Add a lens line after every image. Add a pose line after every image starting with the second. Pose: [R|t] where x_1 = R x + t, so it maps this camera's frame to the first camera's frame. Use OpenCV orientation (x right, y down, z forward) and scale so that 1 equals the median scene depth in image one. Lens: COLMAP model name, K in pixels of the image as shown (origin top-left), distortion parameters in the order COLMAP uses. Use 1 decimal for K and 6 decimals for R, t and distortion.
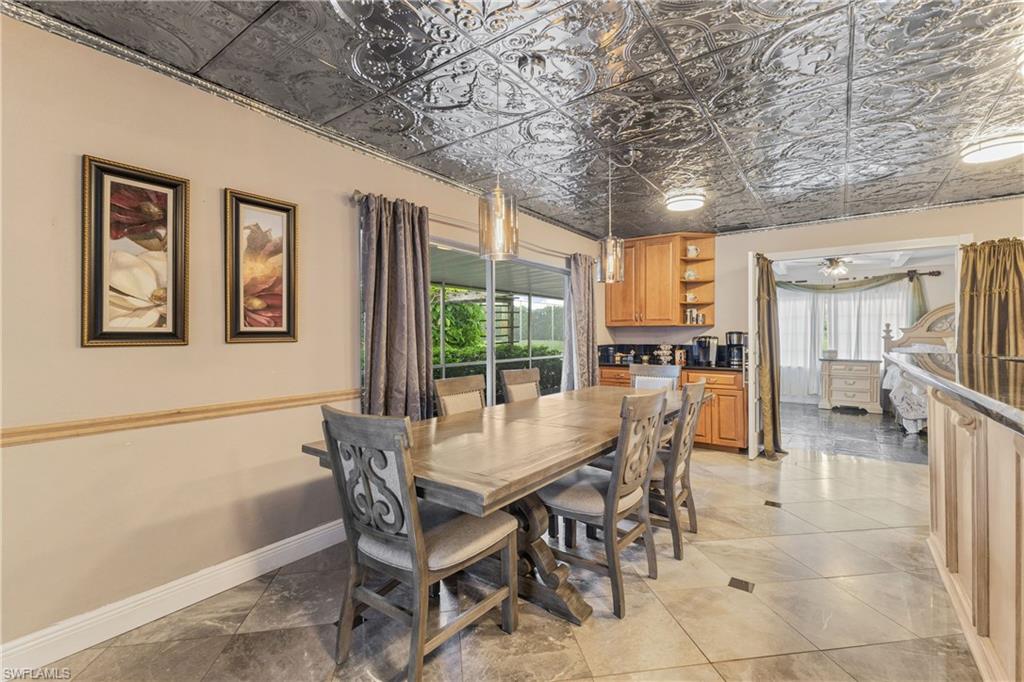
lens RADIAL K [[440.6, 0, 513.1], [0, 440.6, 337.8], [0, 0, 1]] dist [0.003522, -0.000717]
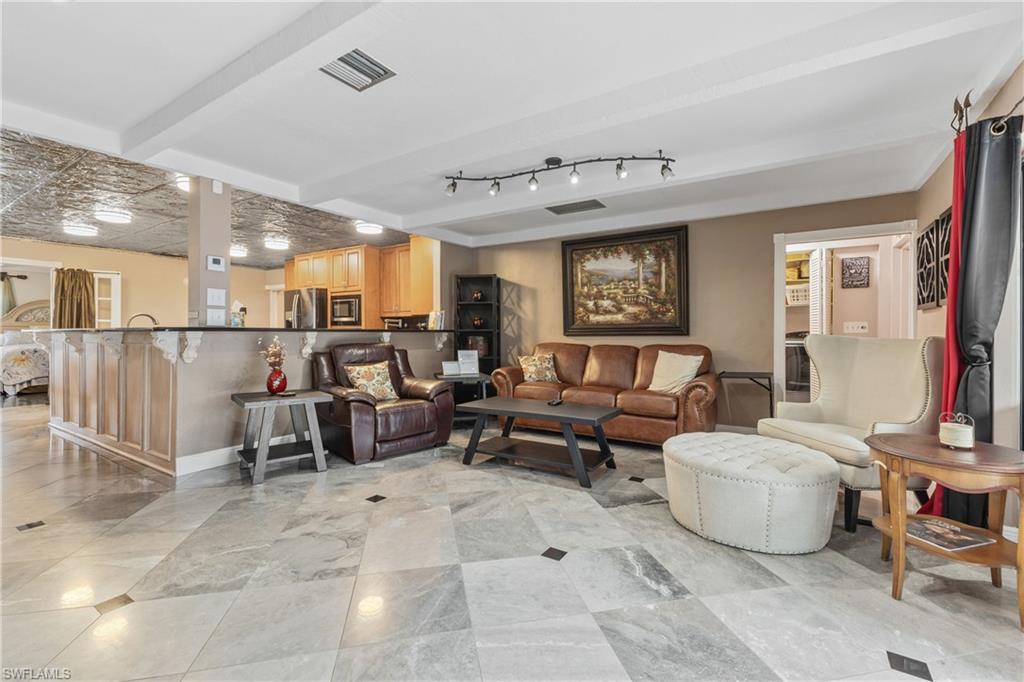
lens RADIAL K [[440.6, 0, 514.0], [0, 440.6, 334.7], [0, 0, 1]] dist [0.003522, -0.000717]
pose [[-0.071423, 0.000973, 0.997446, -0.587141], [-0.000158, 1.000000, -0.000987, 0.033067], [-0.997446, -0.000228, -0.071423, -0.462975]]
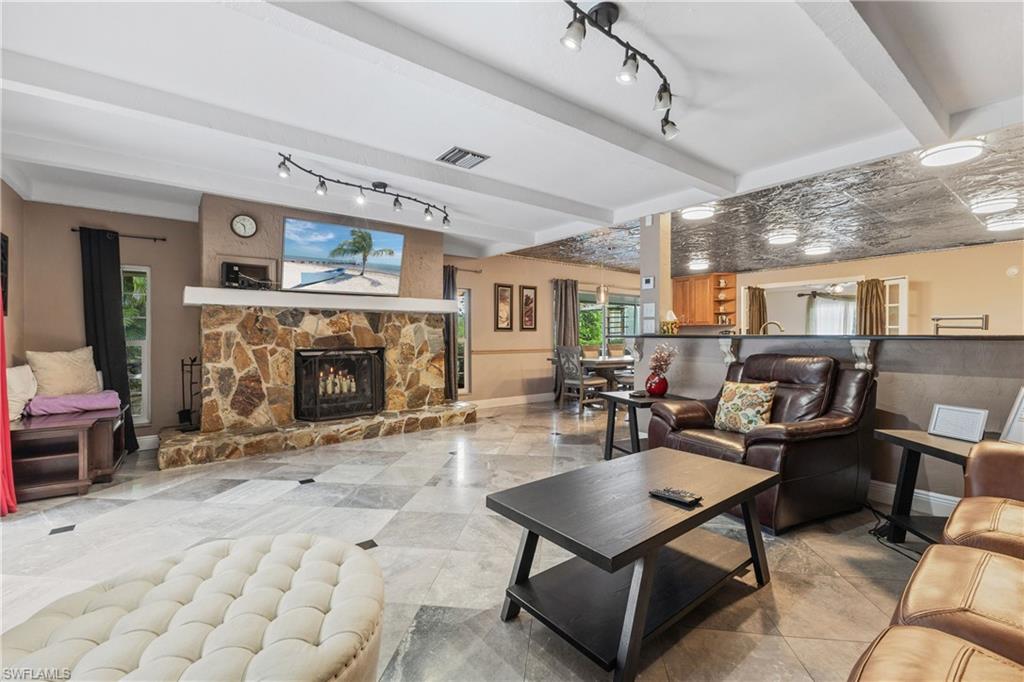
lens RADIAL K [[440.6, 0, 513.6], [0, 440.6, 344.9], [0, 0, 1]] dist [0.003522, -0.000717]
pose [[0.960764, 0.006233, -0.277298, 0.093952], [-0.002901, 0.999919, 0.012424, 0.031194], [0.277353, -0.011132, 0.960704, -0.917804]]
